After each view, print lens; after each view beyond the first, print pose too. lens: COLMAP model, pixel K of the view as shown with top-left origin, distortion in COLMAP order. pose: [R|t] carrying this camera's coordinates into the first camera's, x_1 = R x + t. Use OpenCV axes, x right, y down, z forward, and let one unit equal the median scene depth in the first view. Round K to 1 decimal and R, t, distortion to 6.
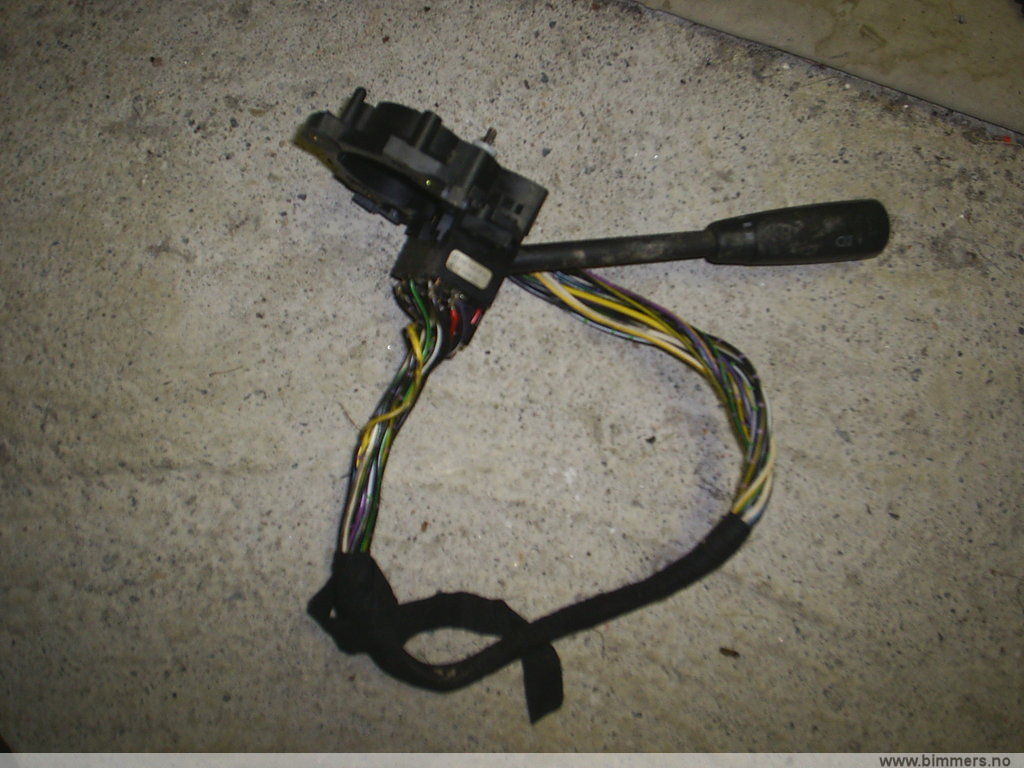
lens RADIAL K [[922.7, 0, 526.9], [0, 922.7, 372.4], [0, 0, 1]] dist [0.118868, -0.262242]
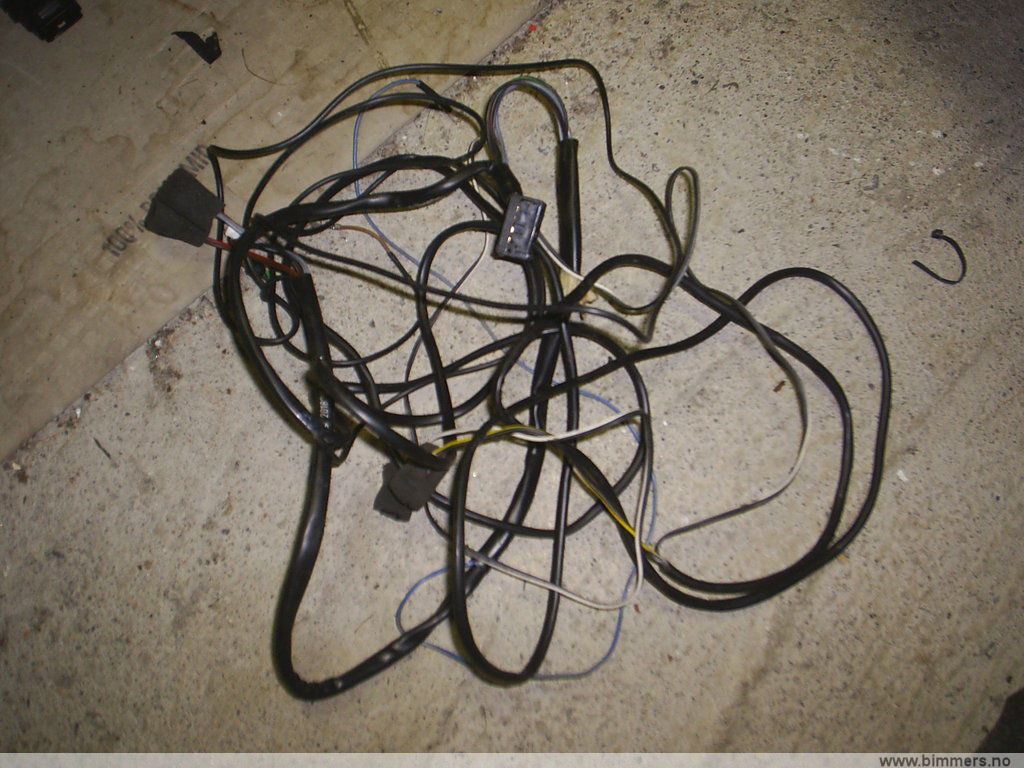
lens RADIAL K [[918.3, 0, 517.5], [0, 918.3, 361.9], [0, 0, 1]] dist [0.119734, -0.259501]
pose [[0.471699, -0.864338, 0.174414, -0.153687], [0.878022, 0.478612, -0.002750, -0.035727], [-0.081099, 0.154437, 0.984669, -0.255917]]
